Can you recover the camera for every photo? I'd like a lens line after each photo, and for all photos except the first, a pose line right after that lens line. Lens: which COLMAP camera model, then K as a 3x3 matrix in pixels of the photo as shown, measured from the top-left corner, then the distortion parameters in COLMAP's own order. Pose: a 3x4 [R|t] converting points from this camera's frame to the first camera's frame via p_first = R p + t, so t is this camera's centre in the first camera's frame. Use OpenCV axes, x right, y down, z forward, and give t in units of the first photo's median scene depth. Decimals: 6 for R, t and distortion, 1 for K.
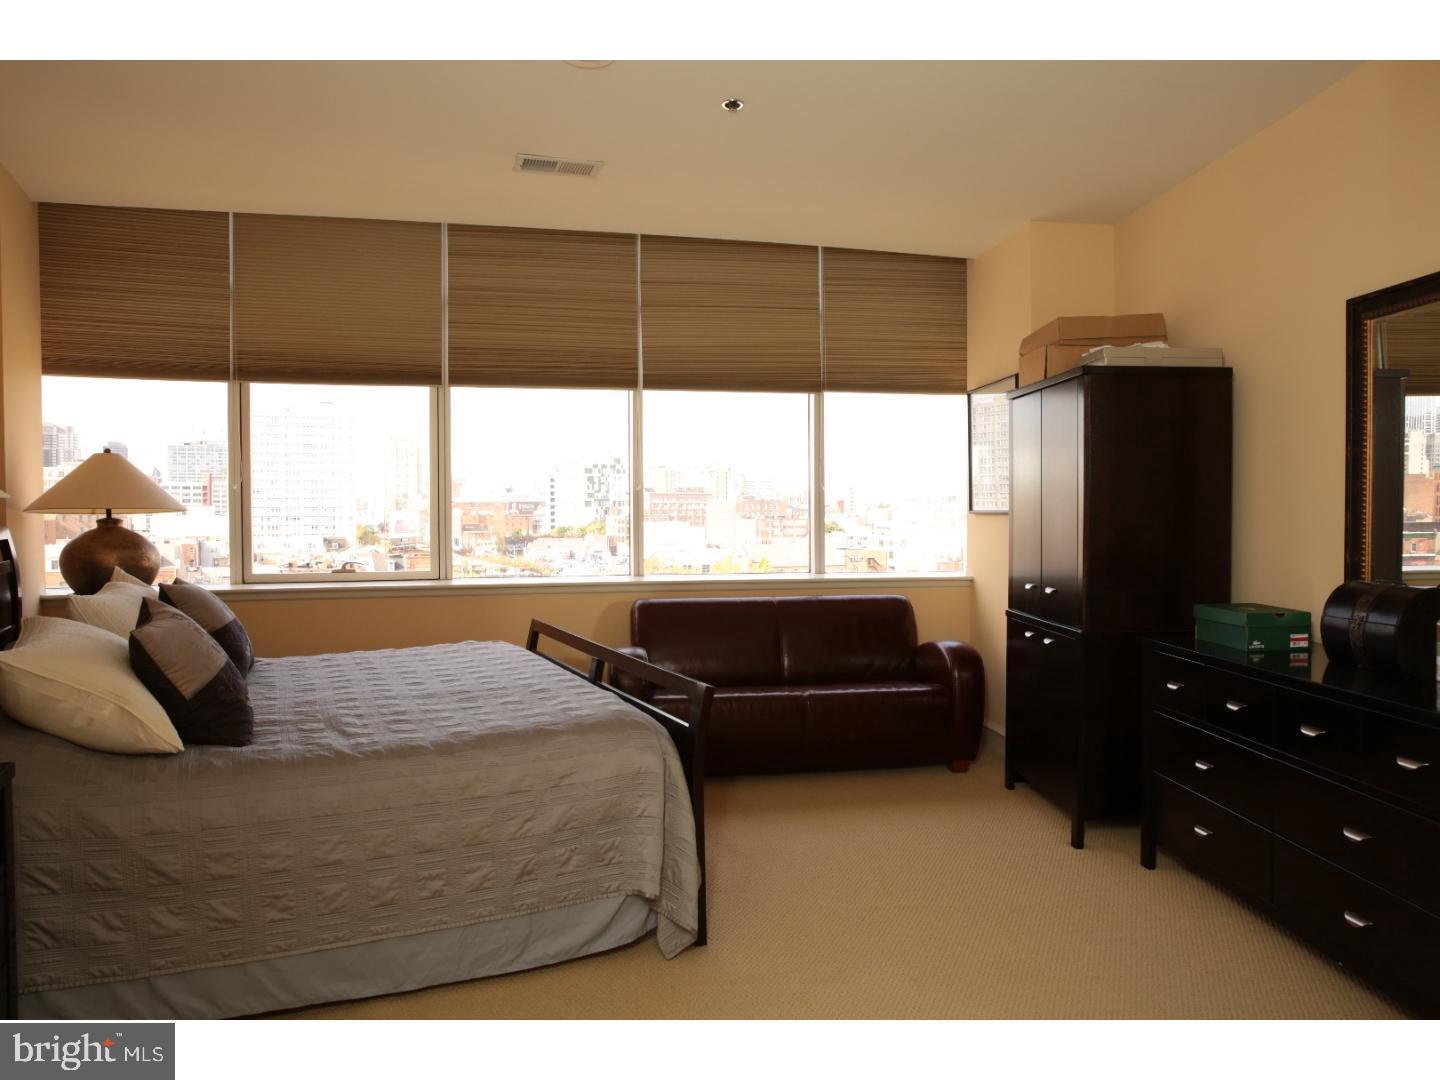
lens RADIAL K [[987.5, 0, 725.4], [0, 987.5, 538.3], [0, 0, 1]] dist [-0.064089, 0.021229]
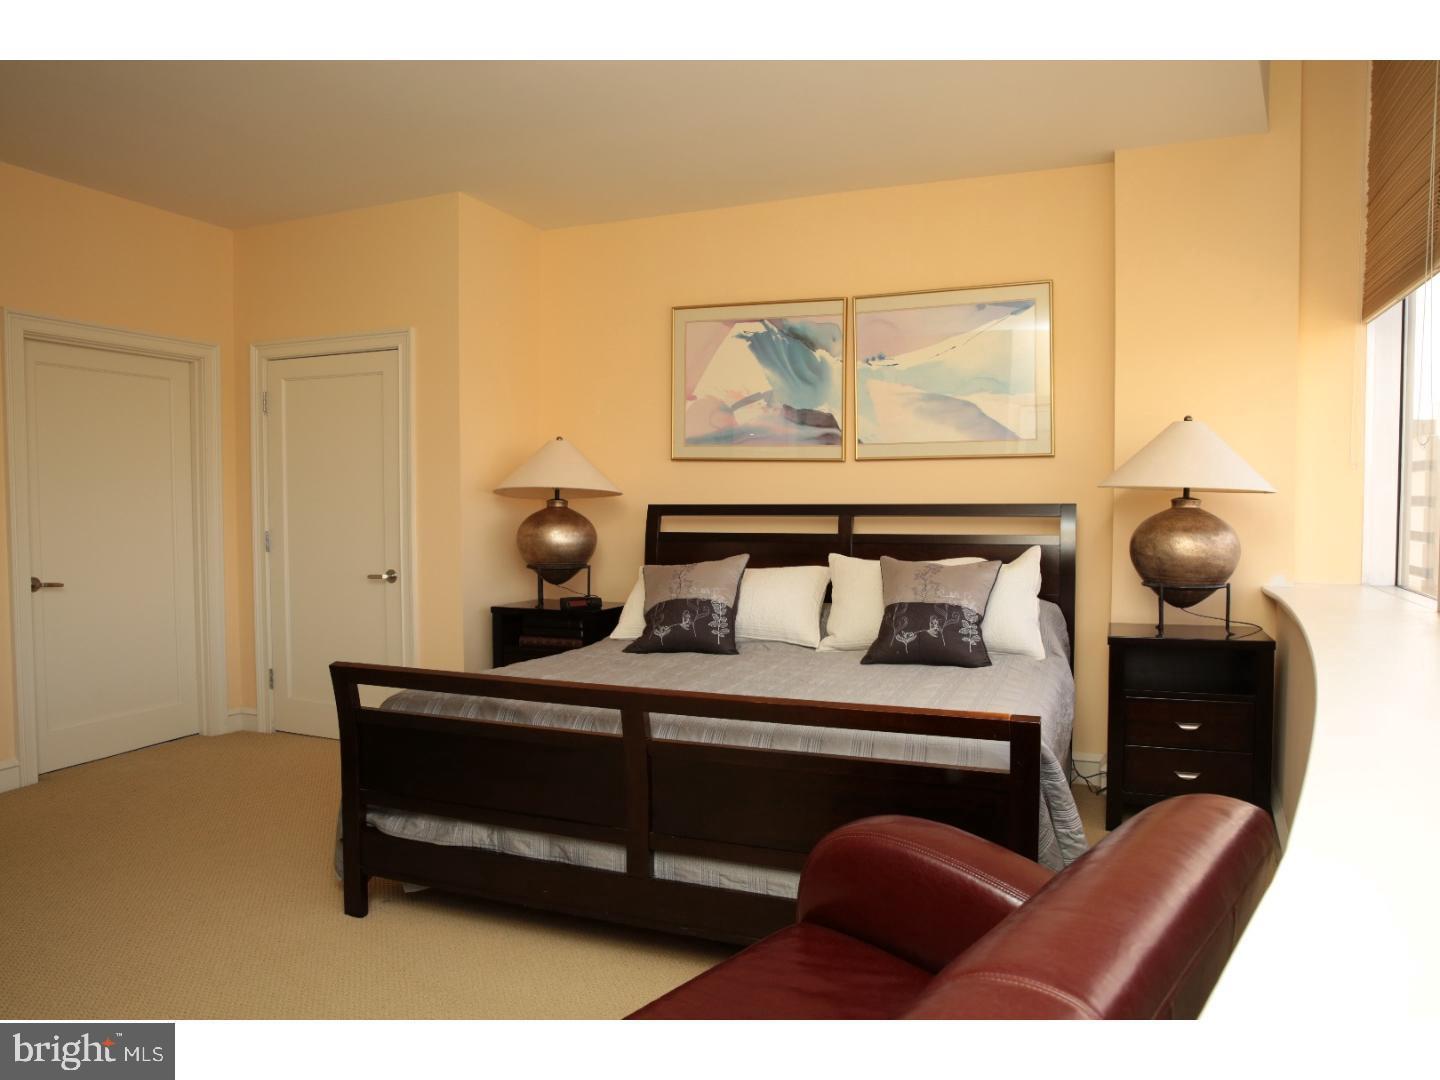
lens RADIAL K [[987.5, 0, 720.7], [0, 987.5, 535.1], [0, 0, 1]] dist [-0.064089, 0.021229]
pose [[-0.740038, 0.026990, -0.672024, 0.194176], [-0.015872, 0.998215, 0.057569, -0.024355], [0.672378, 0.053270, -0.738289, 1.089000]]
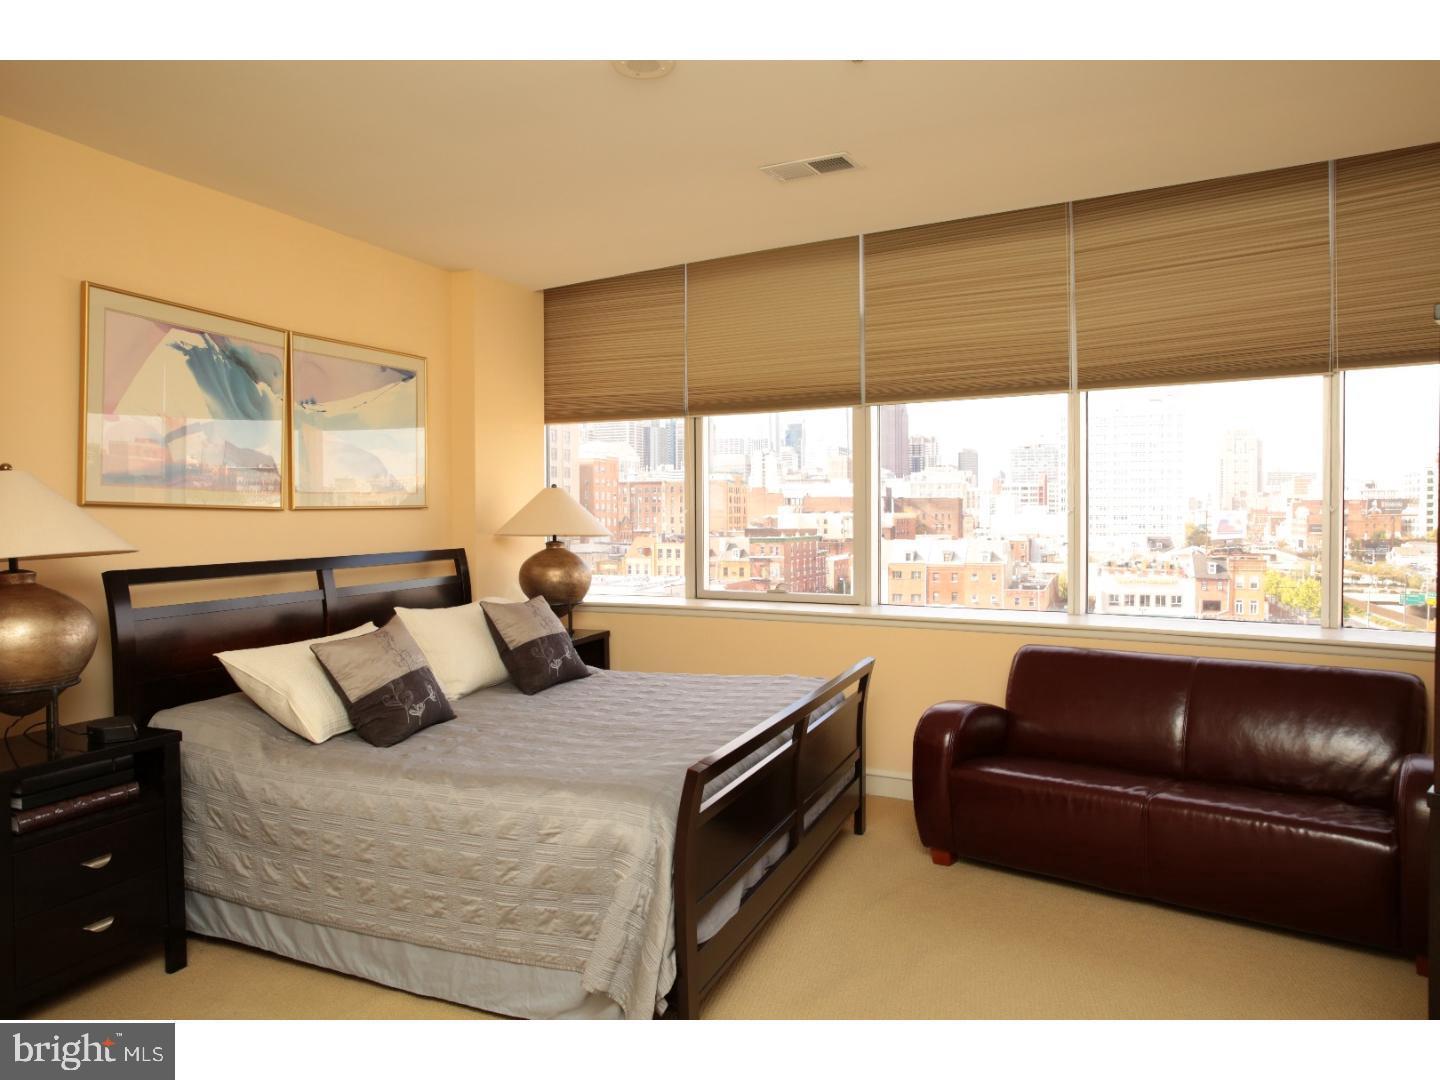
lens RADIAL K [[987.5, 0, 722.3], [0, 987.5, 543.3], [0, 0, 1]] dist [-0.064089, 0.021229]
pose [[0.681404, 0.021278, -0.731598, 0.336700], [-0.015893, 0.999772, 0.014275, -0.031254], [0.731735, 0.001901, 0.681587, 0.240363]]
